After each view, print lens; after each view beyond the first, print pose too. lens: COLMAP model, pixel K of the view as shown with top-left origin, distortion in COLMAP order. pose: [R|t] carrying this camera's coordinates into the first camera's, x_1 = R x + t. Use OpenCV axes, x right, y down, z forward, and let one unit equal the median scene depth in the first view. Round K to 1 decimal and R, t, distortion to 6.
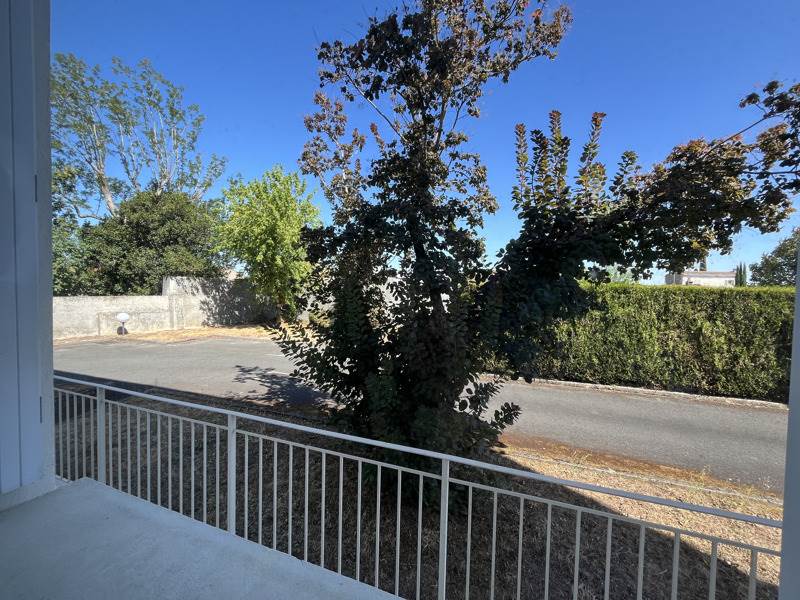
lens RADIAL K [[324.0, 0, 399.4], [0, 324.0, 300.3], [0, 0, 1]] dist [0.003004, 0.000203]
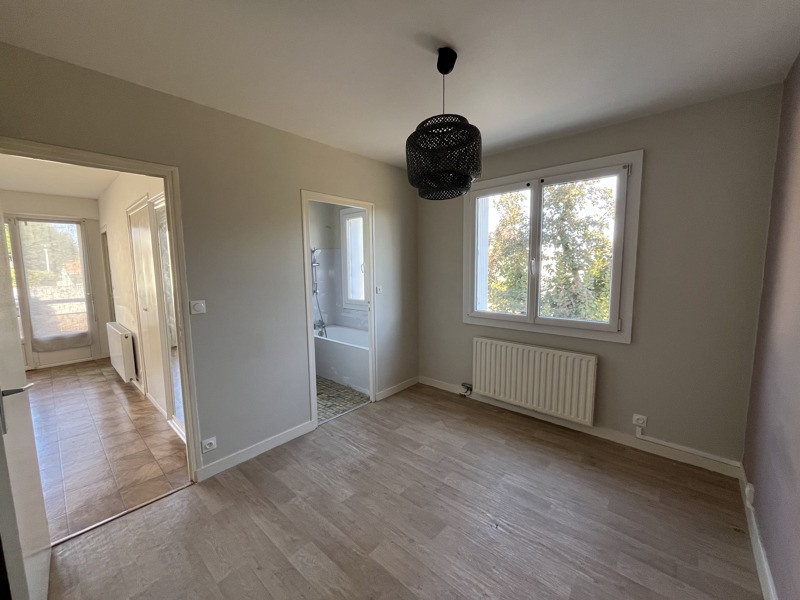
lens RADIAL K [[324.0, 0, 397.6], [0, 324.0, 300.6], [0, 0, 1]] dist [0.003004, 0.000203]
pose [[0.929252, 0.008545, -0.369348, -0.134665], [0.019628, 0.997179, 0.072452, -0.005551], [0.368925, -0.074576, 0.926462, -1.015228]]
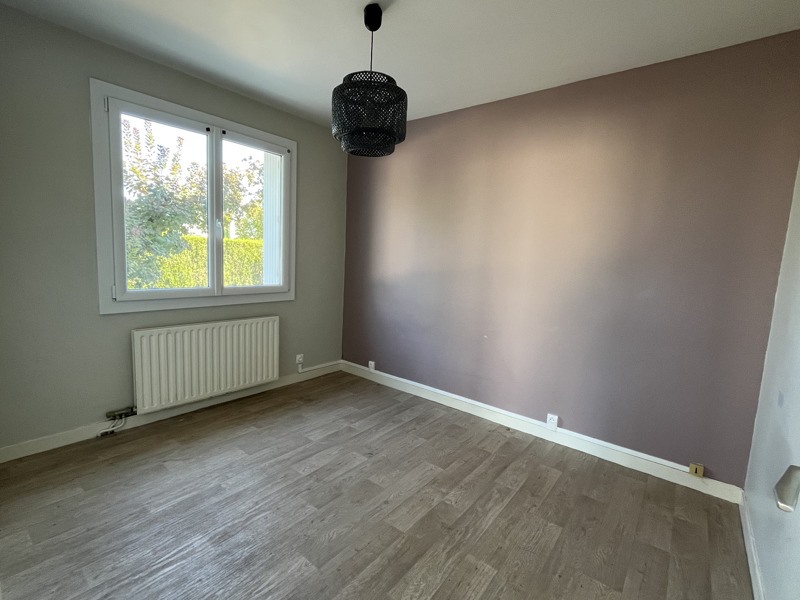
lens RADIAL K [[371.8, 0, 398.3], [0, 371.8, 300.4], [0, 0, 1]] dist [-0.004751, 0.000304]
pose [[0.321819, -0.120600, 0.939089, -0.895174], [-0.008745, 0.991434, 0.130319, 0.024344], [-0.946761, -0.050151, 0.318007, -0.710805]]
